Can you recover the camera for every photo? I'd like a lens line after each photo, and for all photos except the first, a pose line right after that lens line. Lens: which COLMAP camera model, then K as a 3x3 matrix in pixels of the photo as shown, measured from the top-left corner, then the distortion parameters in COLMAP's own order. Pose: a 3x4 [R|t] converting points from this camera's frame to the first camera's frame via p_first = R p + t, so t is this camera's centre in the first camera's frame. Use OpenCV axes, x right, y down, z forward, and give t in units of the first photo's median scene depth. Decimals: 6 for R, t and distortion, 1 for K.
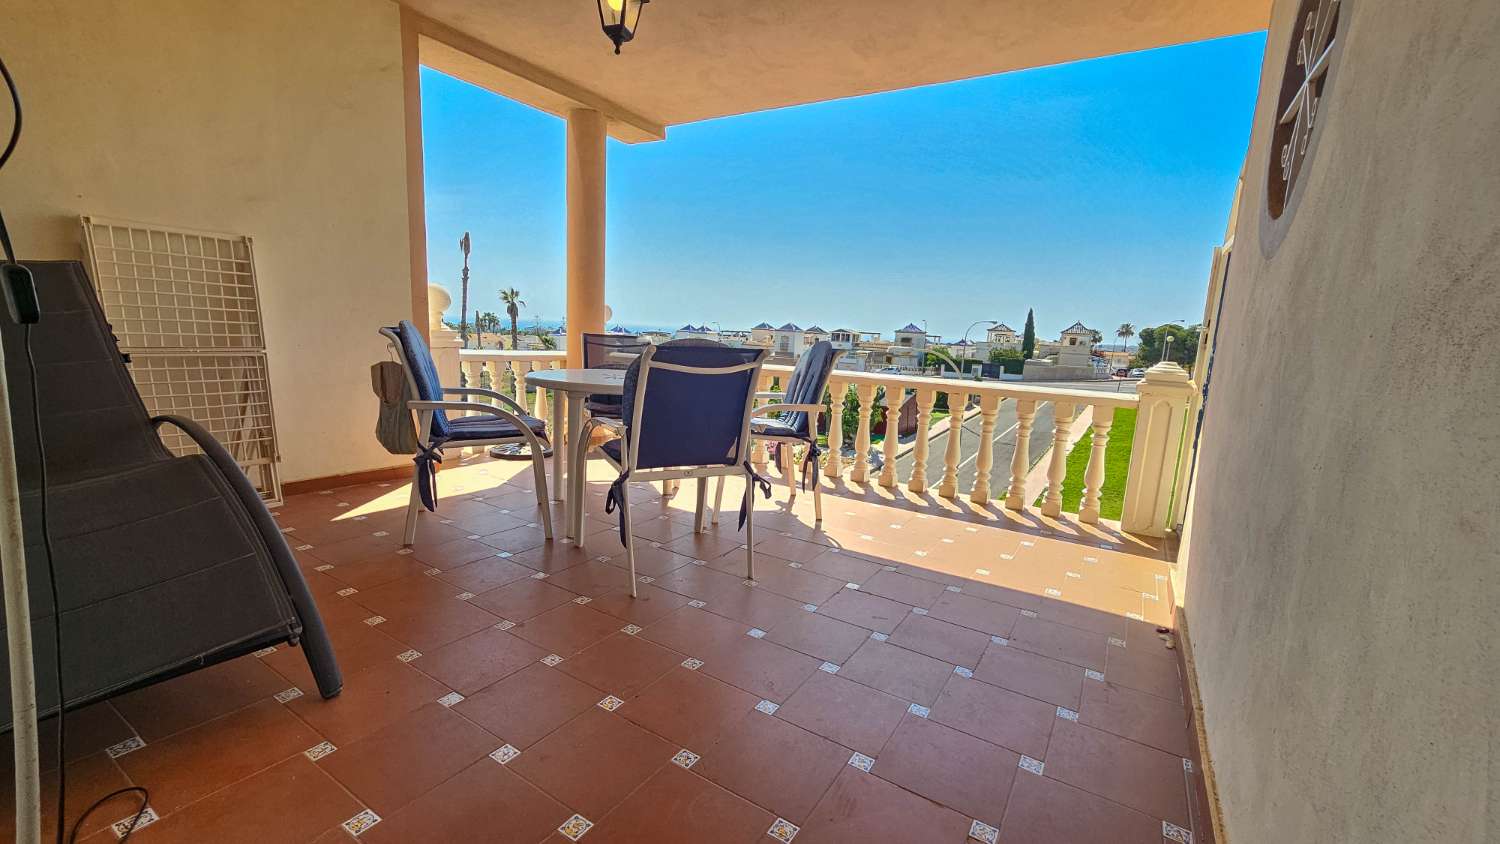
lens RADIAL K [[617.7, 0, 744.7], [0, 617.7, 420.6], [0, 0, 1]] dist [-0.012736, 0.006286]
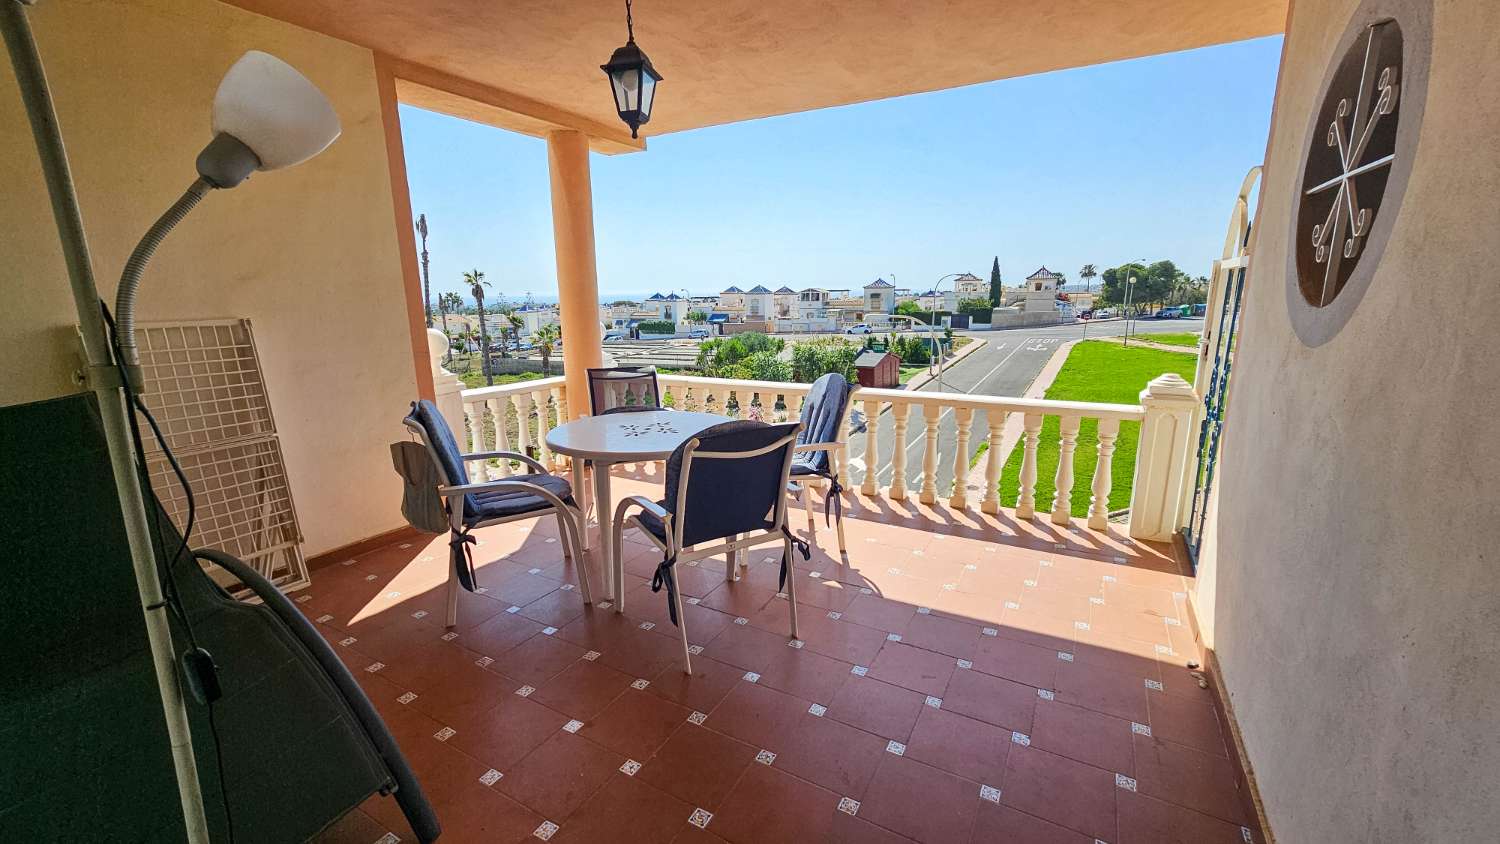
lens RADIAL K [[617.7, 0, 743.1], [0, 617.7, 416.3], [0, 0, 1]] dist [-0.012736, 0.006286]
pose [[0.996931, -0.069553, 0.035938, -0.060983], [0.067590, 0.996292, 0.053232, -0.118387], [-0.039507, -0.050640, 0.997935, -0.001637]]
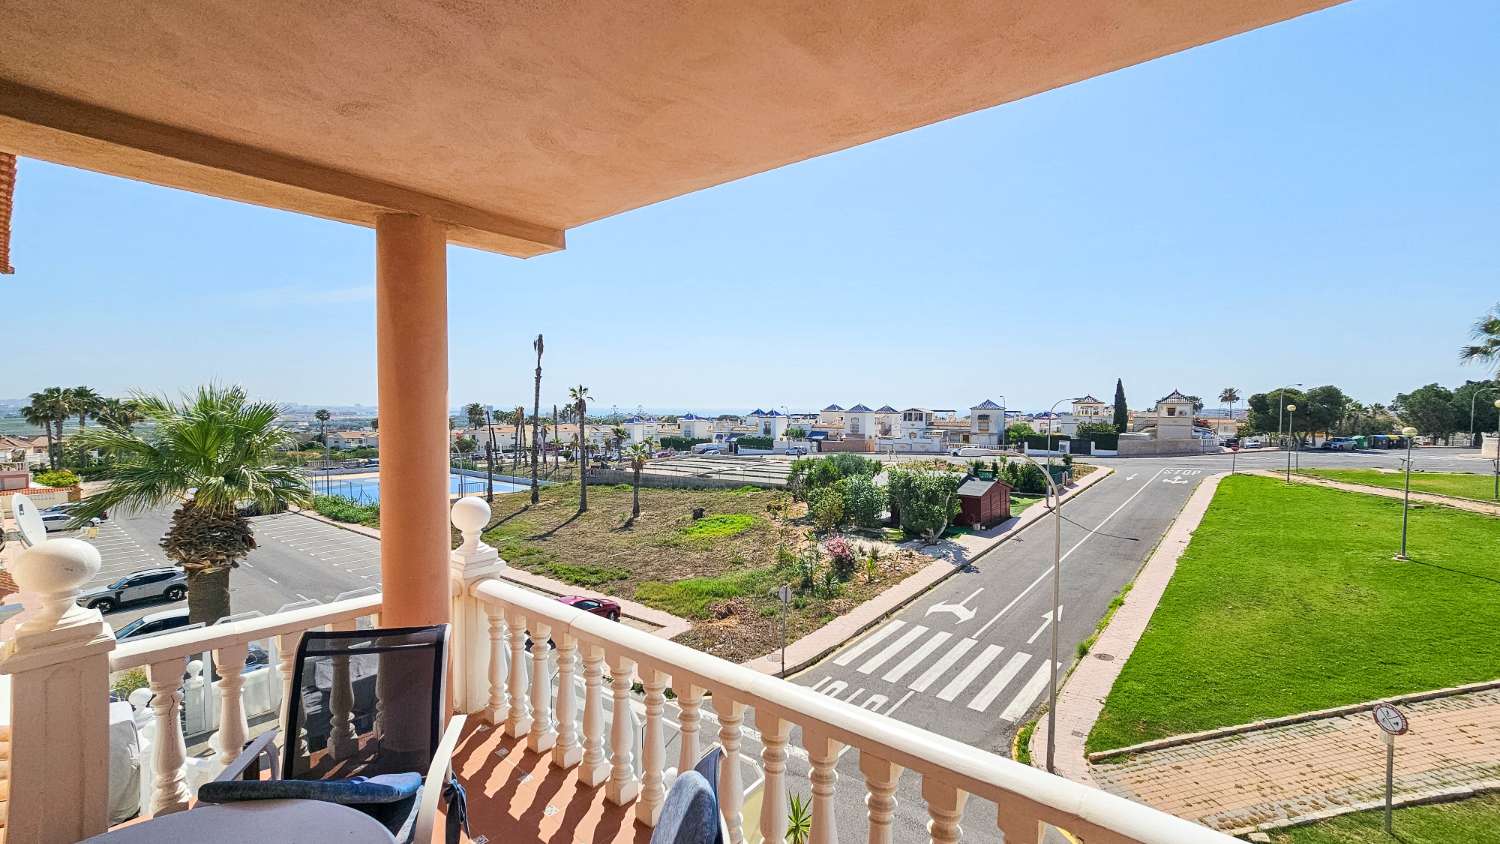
lens RADIAL K [[617.7, 0, 742.2], [0, 617.7, 417.6], [0, 0, 1]] dist [-0.012736, 0.006286]
pose [[0.992110, -0.038517, -0.119306, 0.186955], [0.022045, 0.990405, -0.136425, -0.278285], [0.123416, 0.132719, 0.983440, 0.604559]]
